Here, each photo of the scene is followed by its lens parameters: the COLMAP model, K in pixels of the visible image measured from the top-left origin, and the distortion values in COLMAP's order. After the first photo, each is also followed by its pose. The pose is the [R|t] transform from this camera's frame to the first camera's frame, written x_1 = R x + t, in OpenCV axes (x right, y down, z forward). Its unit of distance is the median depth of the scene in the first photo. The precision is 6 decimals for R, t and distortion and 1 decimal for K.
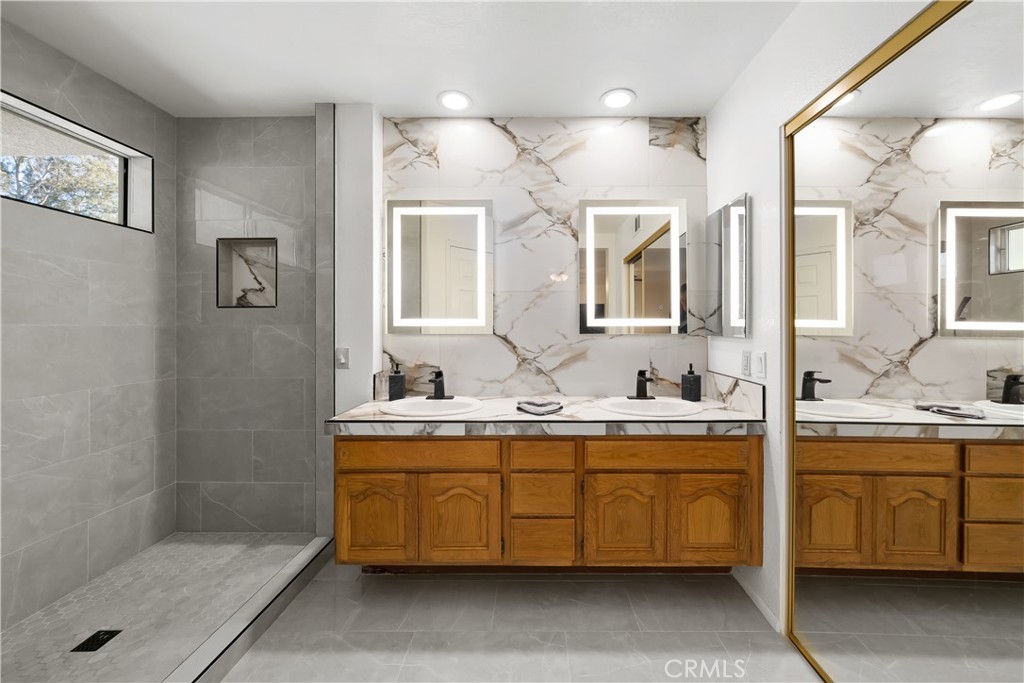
lens RADIAL K [[346.7, 0, 513.7], [0, 346.7, 331.4], [0, 0, 1]] dist [-0.000514, 0.000000]
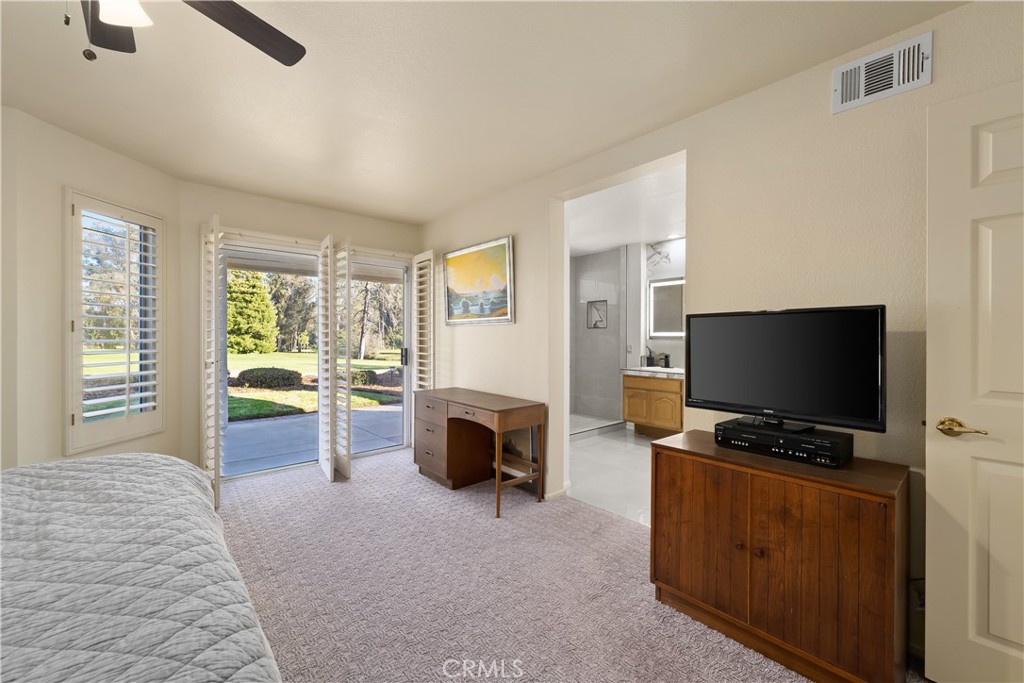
lens RADIAL K [[418.6, 0, 514.6], [0, 418.6, 348.5], [0, 0, 1]] dist [0.000395, -0.000033]
pose [[0.680787, 0.021234, -0.732173, 1.070802], [0.003104, 0.999487, 0.031872, -0.021919], [0.732474, -0.023971, 0.680372, -1.536201]]
